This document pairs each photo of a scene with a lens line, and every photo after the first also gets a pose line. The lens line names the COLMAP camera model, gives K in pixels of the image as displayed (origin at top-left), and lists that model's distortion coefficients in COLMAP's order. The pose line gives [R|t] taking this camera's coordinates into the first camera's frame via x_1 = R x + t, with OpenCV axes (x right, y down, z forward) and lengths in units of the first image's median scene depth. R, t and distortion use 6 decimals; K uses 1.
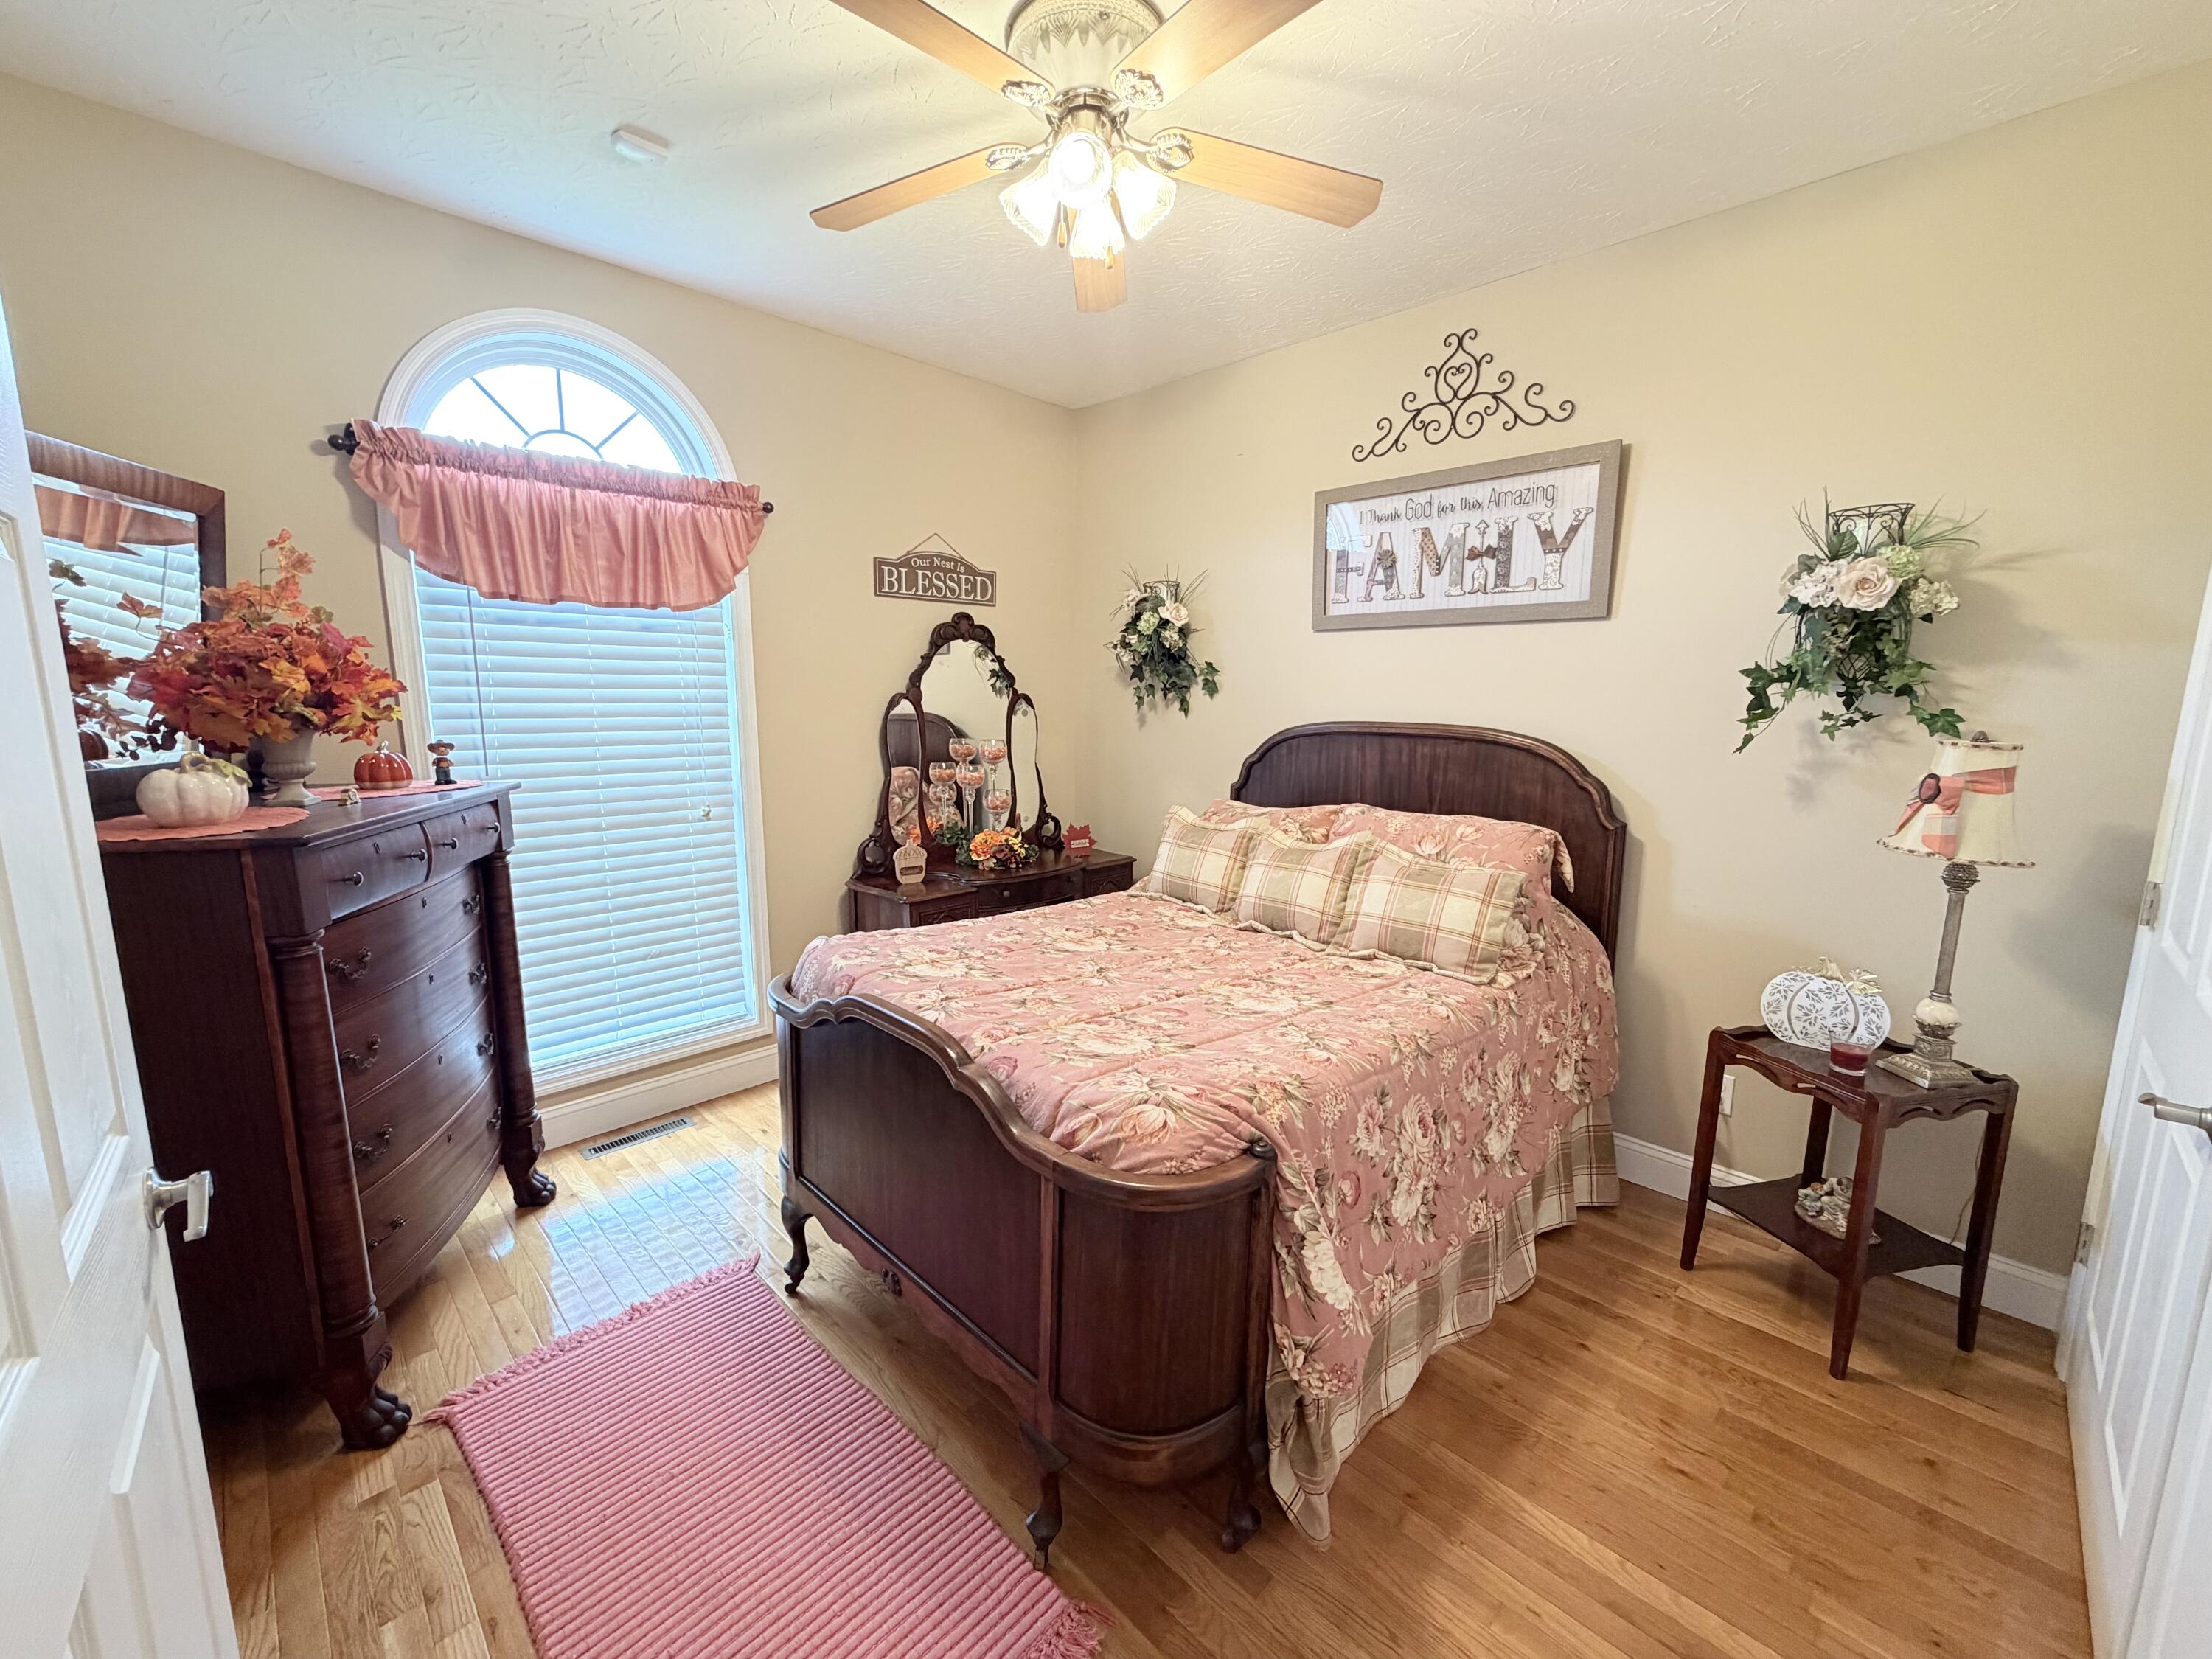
lens RADIAL K [[885.8, 0, 1098.9], [0, 885.8, 829.8], [0, 0, 1]] dist [0.001403, 0.000332]
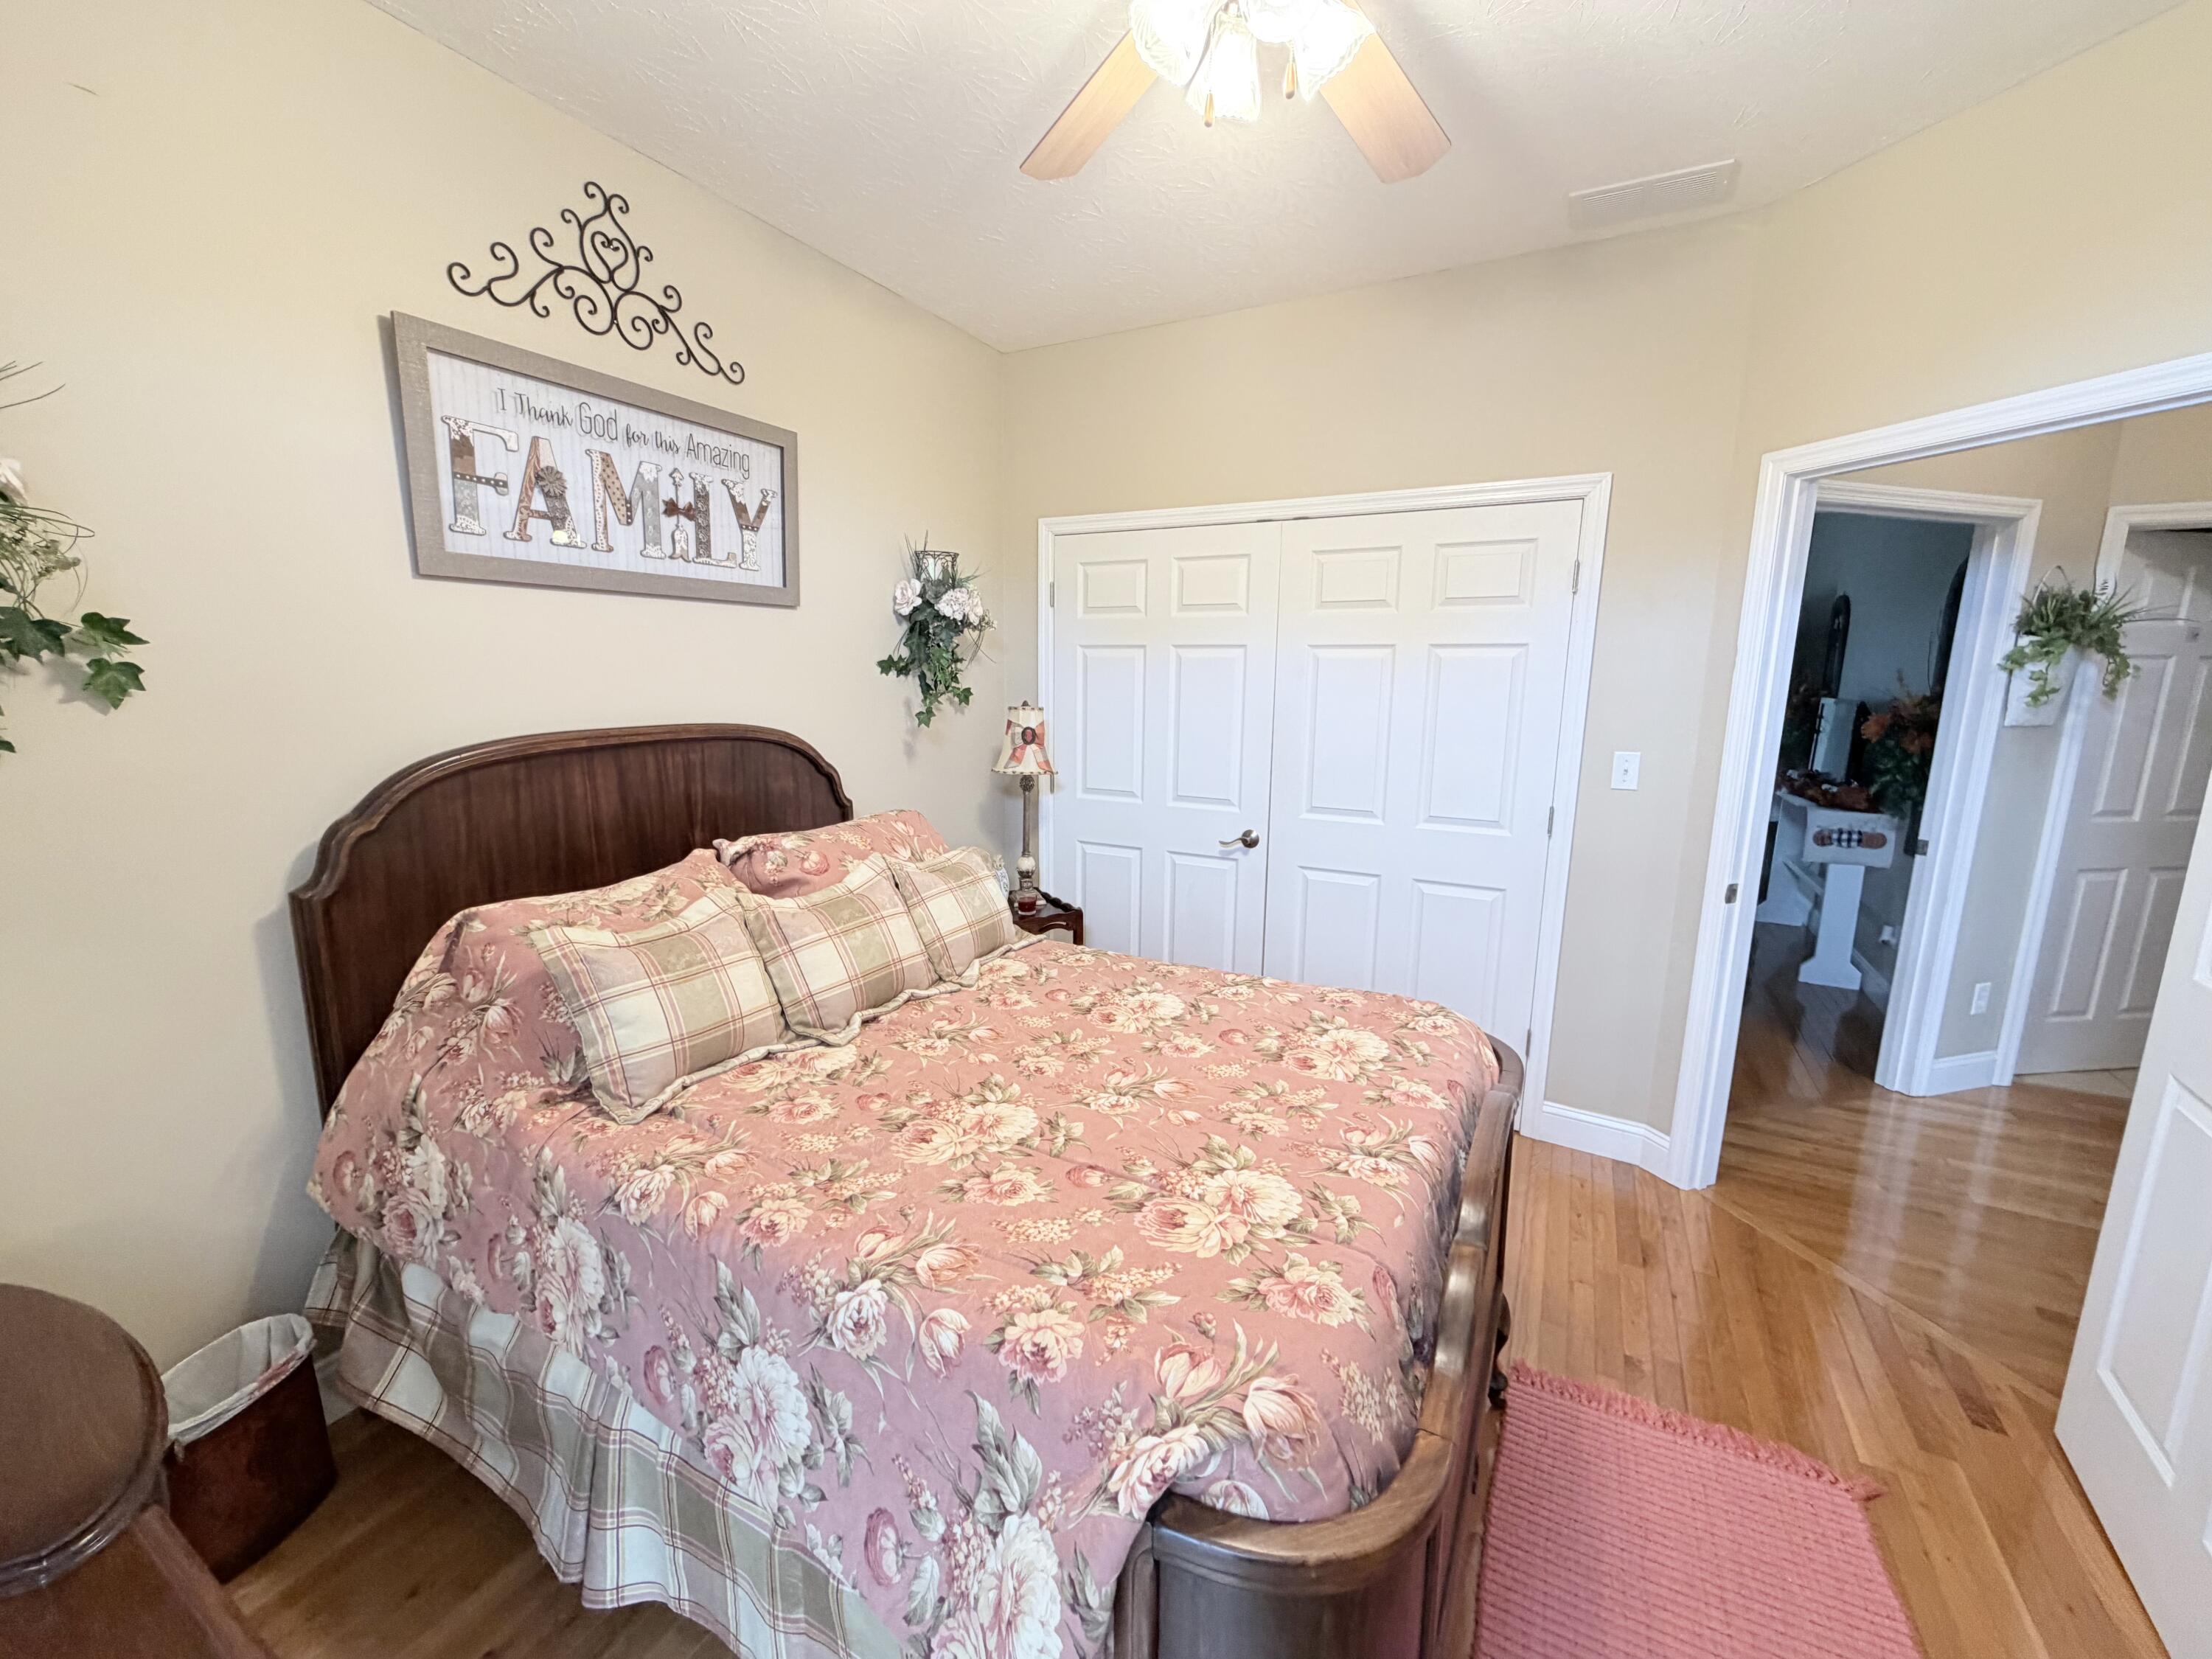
lens RADIAL K [[885.8, 0, 1098.9], [0, 885.8, 829.8], [0, 0, 1]] dist [0.001403, 0.000332]
pose [[-0.293235, -0.186540, 0.937665, -0.486170], [0.134887, 0.962897, 0.233742, -0.166830], [-0.946477, 0.195021, -0.257193, 0.892262]]
